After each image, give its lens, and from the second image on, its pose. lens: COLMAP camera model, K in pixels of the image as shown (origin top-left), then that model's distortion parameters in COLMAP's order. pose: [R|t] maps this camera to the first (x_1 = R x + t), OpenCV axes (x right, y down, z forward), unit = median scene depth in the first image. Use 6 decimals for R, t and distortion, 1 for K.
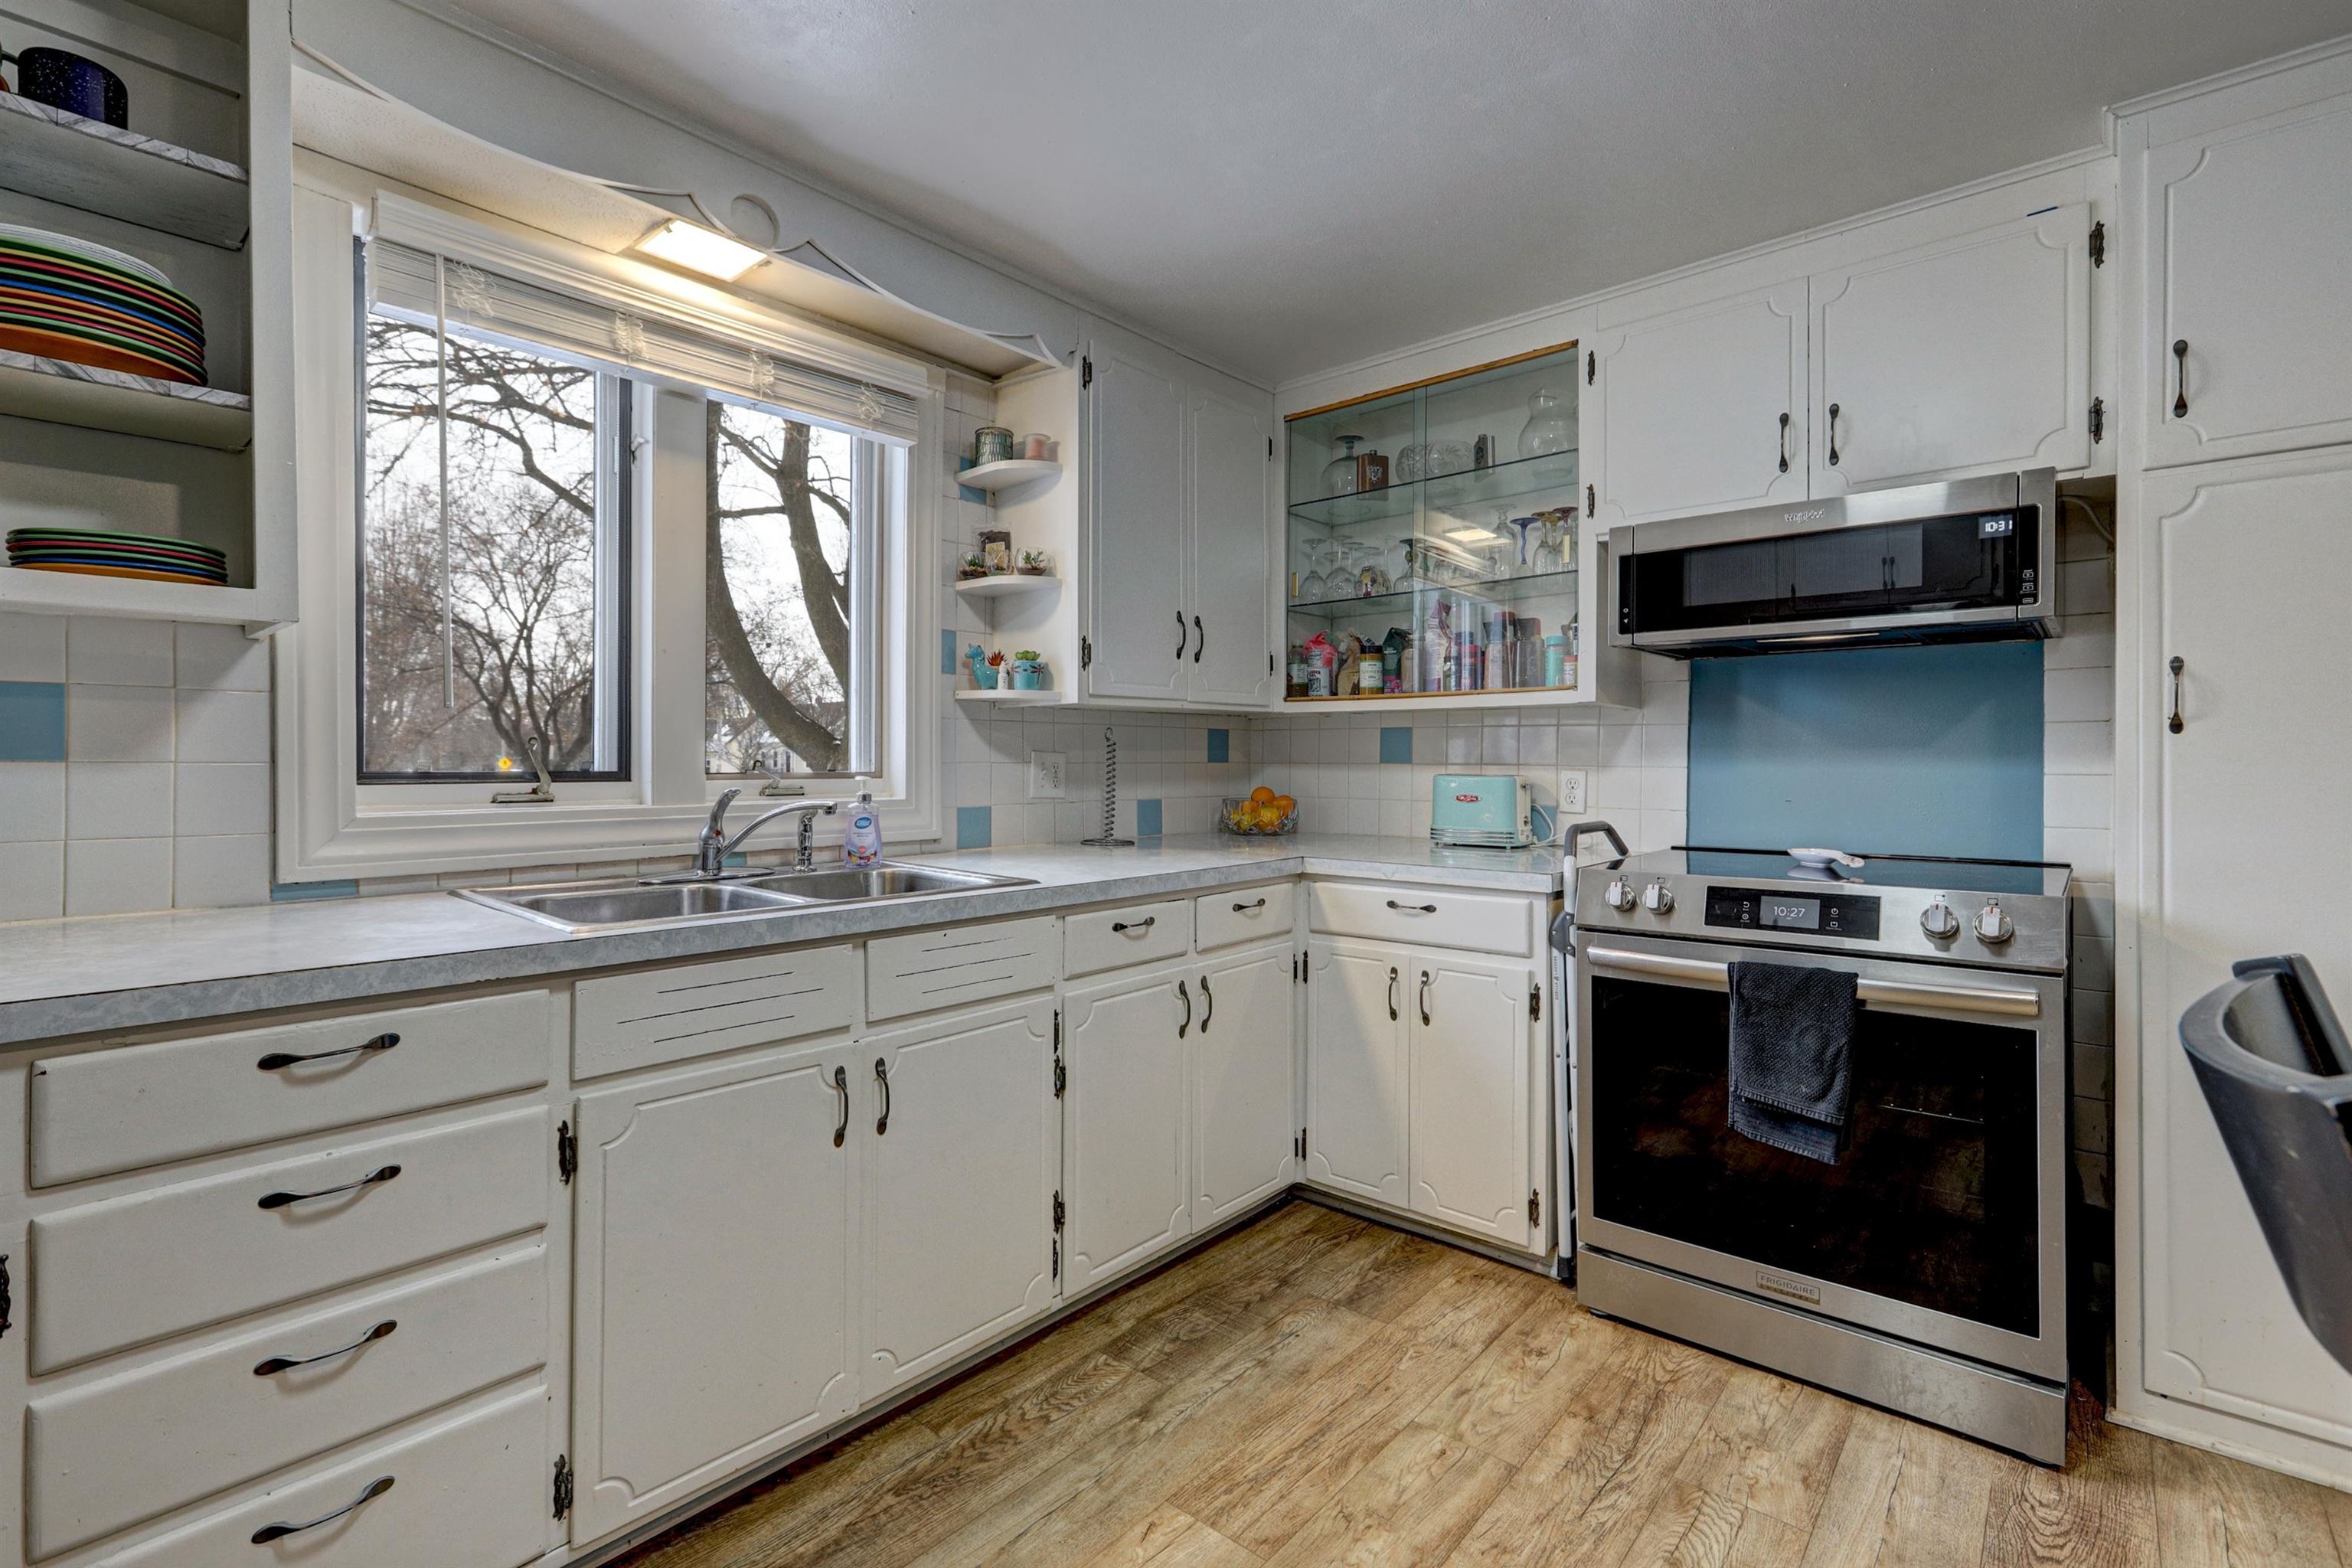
lens RADIAL K [[1067.7, 0, 1177.9], [0, 1067.7, 748.1], [0, 0, 1]] dist [0.003754, 0.000756]
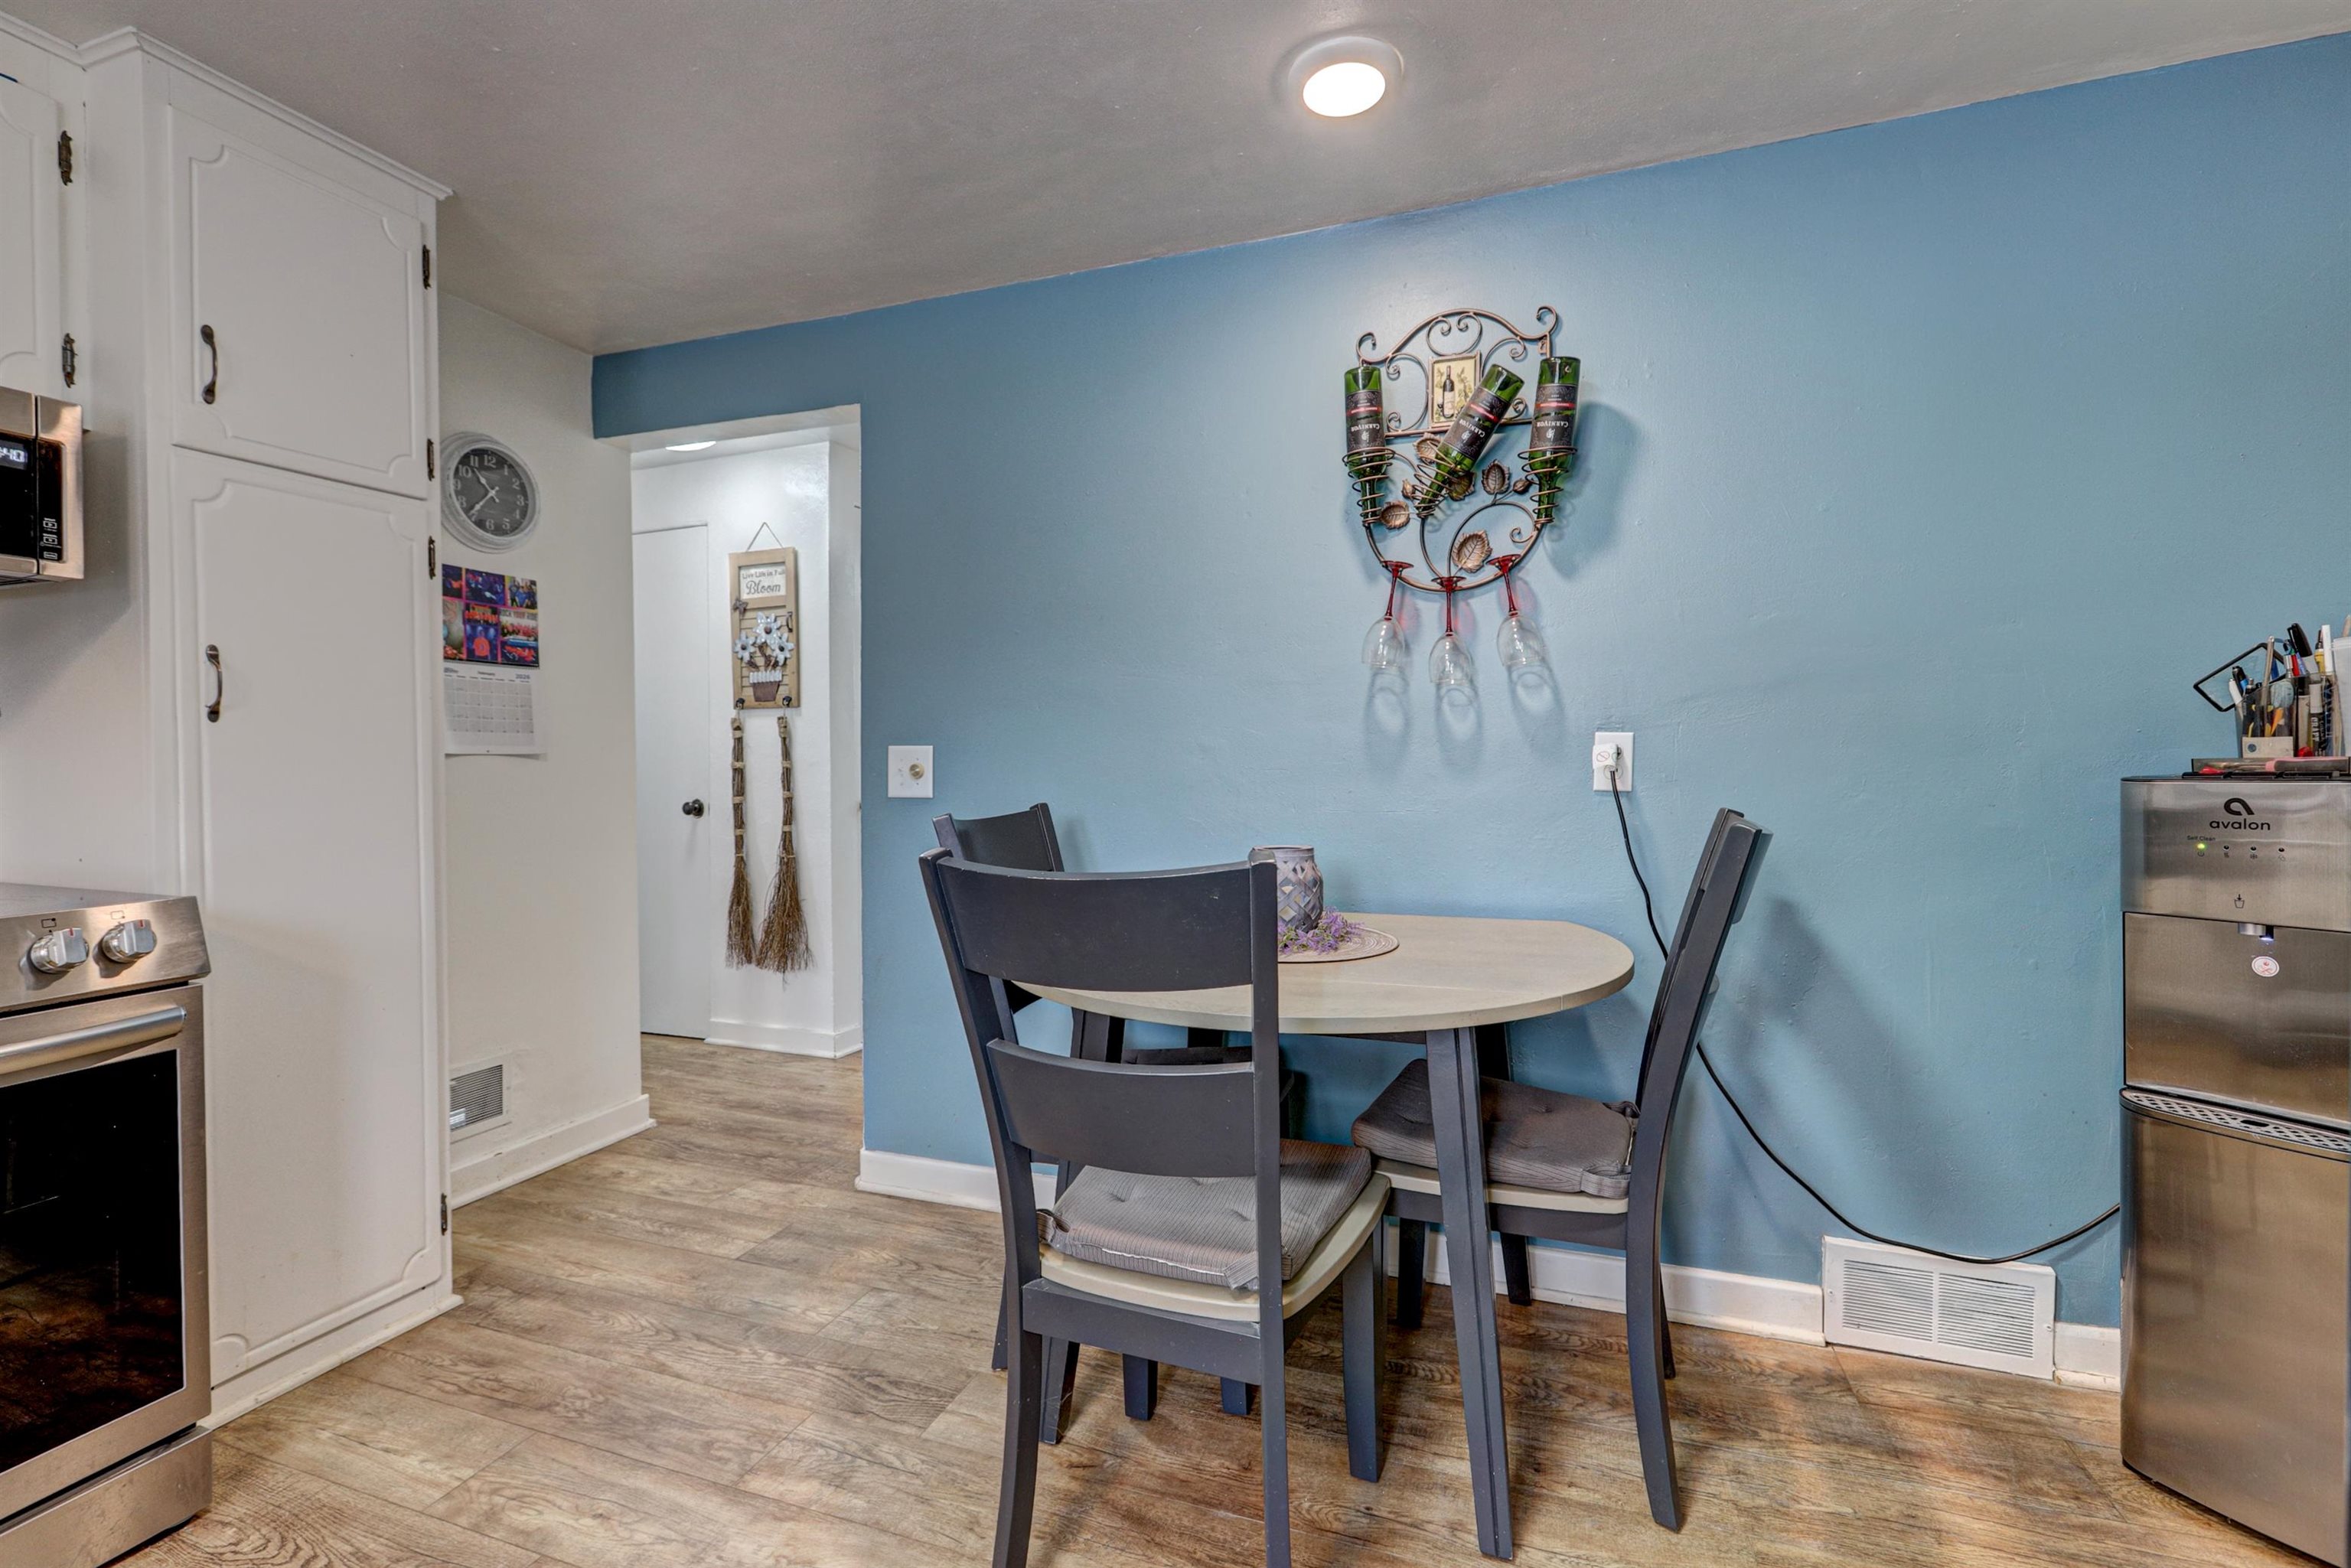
lens RADIAL K [[1067.2, 0, 1171.9], [0, 1067.2, 768.4], [0, 0, 1]] dist [0.003754, 0.000756]
pose [[-0.352178, -0.008833, 0.935891, -0.316941], [-0.006606, 0.999954, 0.006952, 0.017428], [-0.935910, -0.003734, -0.352220, 0.517861]]
